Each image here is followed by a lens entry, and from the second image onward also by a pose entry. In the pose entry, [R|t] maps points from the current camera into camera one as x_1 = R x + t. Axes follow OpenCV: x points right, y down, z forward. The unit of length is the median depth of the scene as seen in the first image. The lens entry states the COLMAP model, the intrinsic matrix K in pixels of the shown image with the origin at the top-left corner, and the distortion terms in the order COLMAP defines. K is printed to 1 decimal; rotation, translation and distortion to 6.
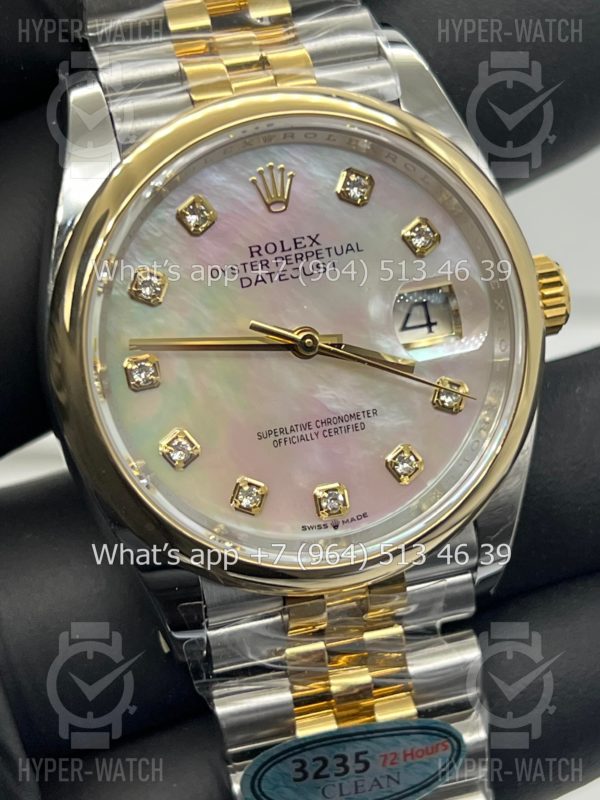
lens RADIAL K [[1785.3, 0, 298.8], [0, 1785.3, 403.6], [0, 0, 1]] dist [0.246792, 0.000000]
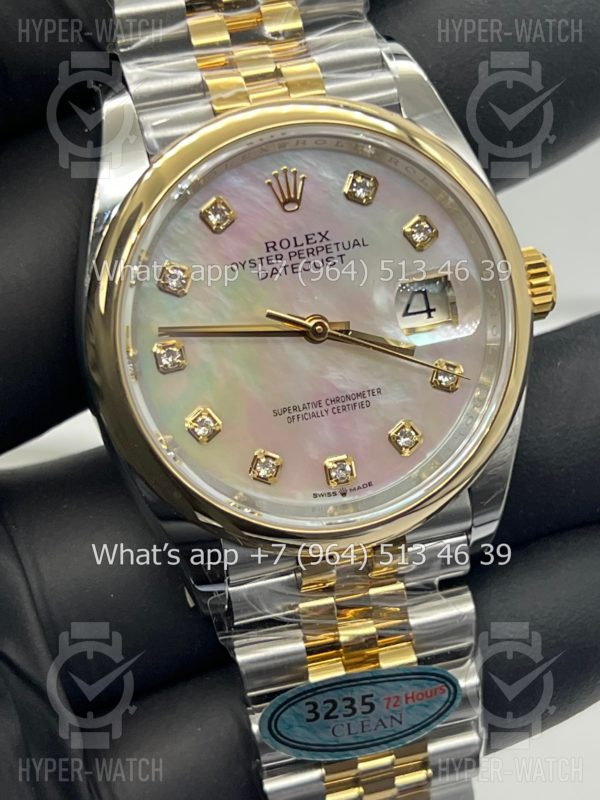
lens RADIAL K [[1785.3, 0, 302.9], [0, 1785.3, 404.7], [0, 0, 1]] dist [0.246792, 0.000000]
pose [[0.999983, -0.001783, -0.005468, 0.001360], [0.001923, 0.999669, 0.025673, -0.015331], [0.005421, -0.025683, 0.999655, -0.109863]]
